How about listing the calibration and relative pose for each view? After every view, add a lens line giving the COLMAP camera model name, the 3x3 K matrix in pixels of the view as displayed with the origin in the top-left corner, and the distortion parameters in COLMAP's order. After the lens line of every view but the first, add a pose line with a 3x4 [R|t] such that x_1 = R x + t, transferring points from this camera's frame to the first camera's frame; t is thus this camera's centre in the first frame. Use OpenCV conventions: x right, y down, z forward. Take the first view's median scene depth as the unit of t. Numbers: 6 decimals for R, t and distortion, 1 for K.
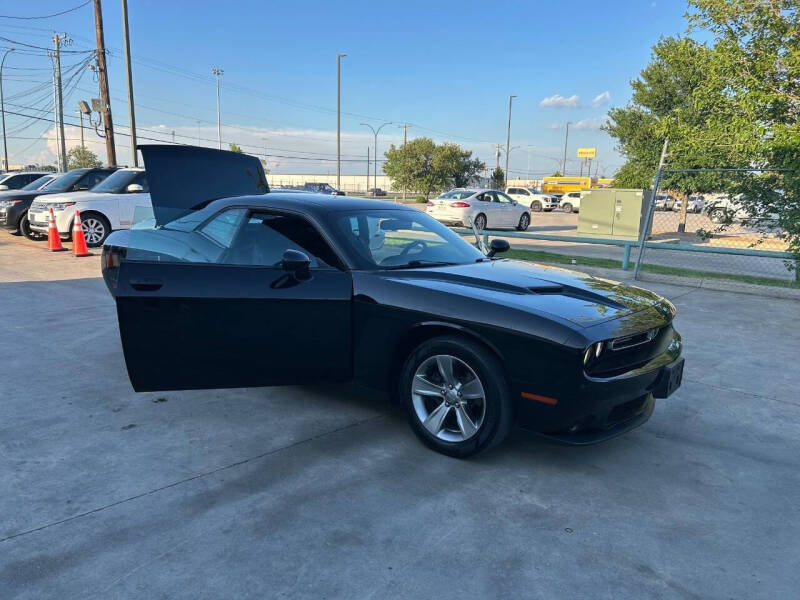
lens RADIAL K [[601.2, 0, 395.3], [0, 601.2, 302.3], [0, 0, 1]] dist [0.048367, -0.050672]
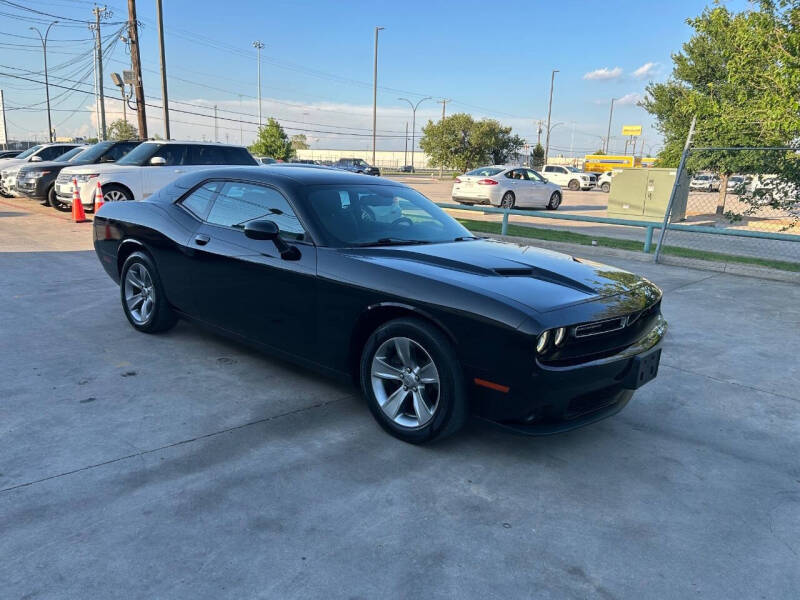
lens RADIAL K [[601.6, 0, 400.0], [0, 601.6, 300.0], [0, 0, 1]] dist [0.046128, -0.046954]
pose [[0.998296, 0.024825, -0.052814, 0.113938], [-0.023045, 0.999154, 0.034054, -0.004033], [0.053614, -0.032779, 0.998024, 0.039374]]
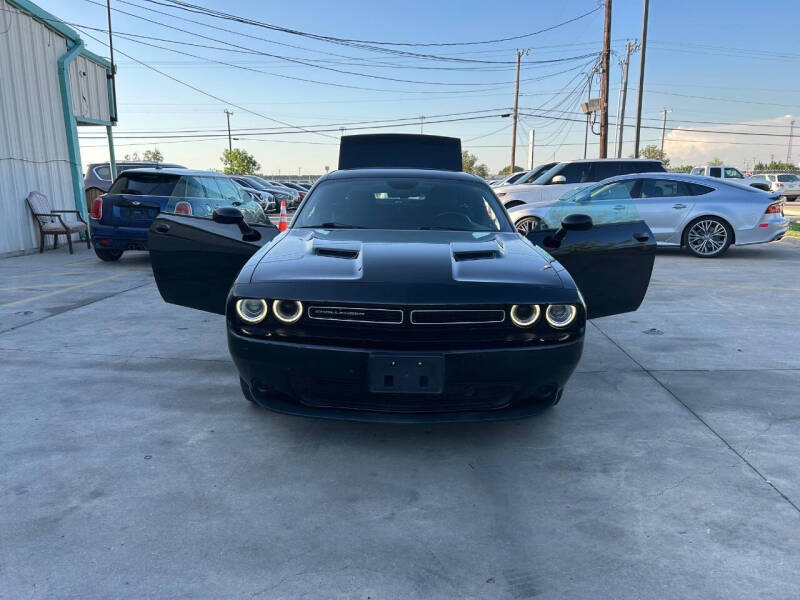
lens RADIAL K [[601.2, 0, 395.3], [0, 601.2, 302.3], [0, 0, 1]] dist [0.048367, -0.050672]
pose [[0.612483, 0.126157, -0.780351, 0.965372], [-0.125233, 0.990201, 0.061790, -0.011857], [0.780500, 0.059880, 0.622281, 0.467879]]
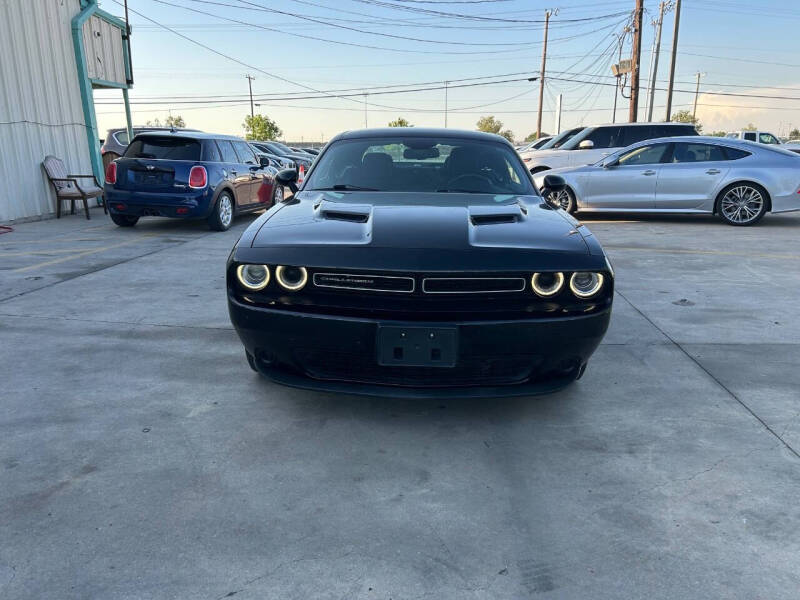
lens RADIAL K [[601.6, 0, 400.0], [0, 601.6, 300.0], [0, 0, 1]] dist [0.046128, -0.046954]
pose [[0.588173, 0.167983, -0.791097, 0.931966], [-0.129465, 0.985132, 0.112928, -0.007988], [0.798305, 0.035998, 0.601176, 0.511805]]
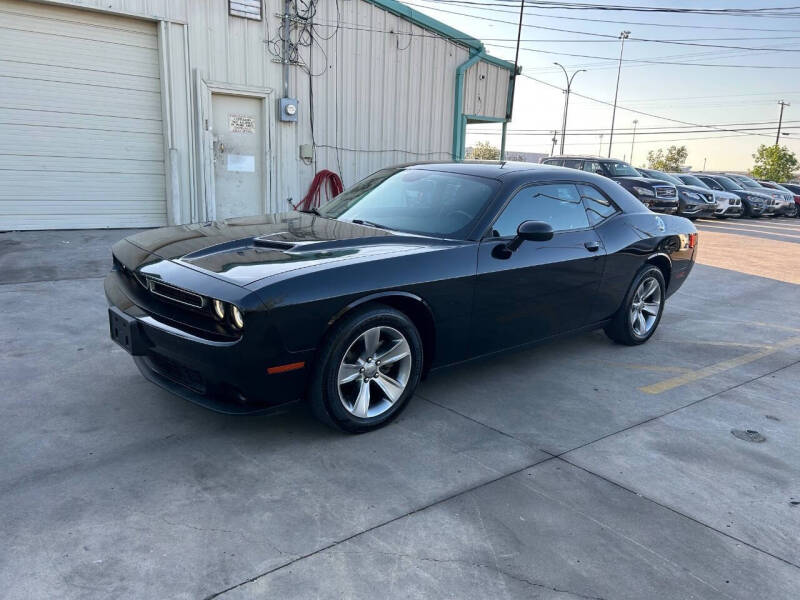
lens RADIAL K [[601.6, 0, 400.0], [0, 601.6, 300.0], [0, 0, 1]] dist [0.046128, -0.046954]
pose [[-0.180396, 0.178276, -0.967303, 1.149604], [-0.230113, 0.948496, 0.217724, -0.191817], [0.956298, 0.261865, -0.130081, 1.386800]]
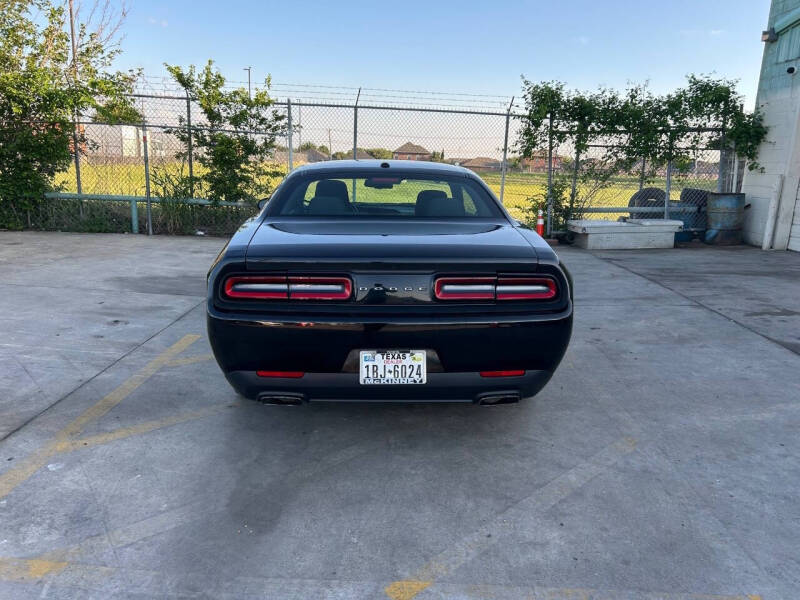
lens RADIAL K [[602.7, 0, 394.8], [0, 602.7, 297.1], [0, 0, 1]] dist [0.049278, -0.054332]
pose [[-0.646978, -0.215068, 0.731550, -1.133204], [0.088444, 0.931757, 0.352145, -0.408765], [-0.757362, 0.292531, -0.583805, 2.110890]]
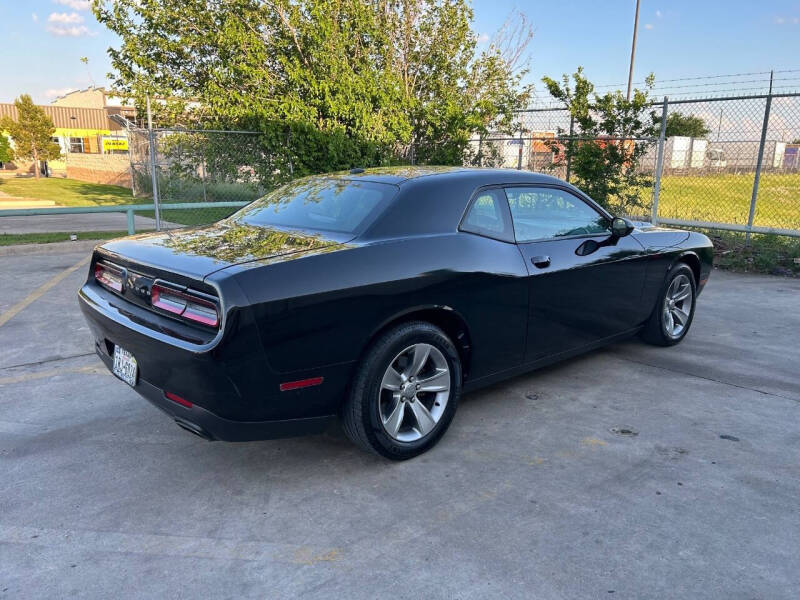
lens RADIAL K [[602.7, 0, 394.8], [0, 602.7, 297.1], [0, 0, 1]] dist [0.049278, -0.054332]
pose [[0.184033, -0.241843, 0.952703, -1.266826], [0.177215, 0.961538, 0.209854, -0.252836], [-0.966813, 0.130214, 0.219813, 1.194761]]
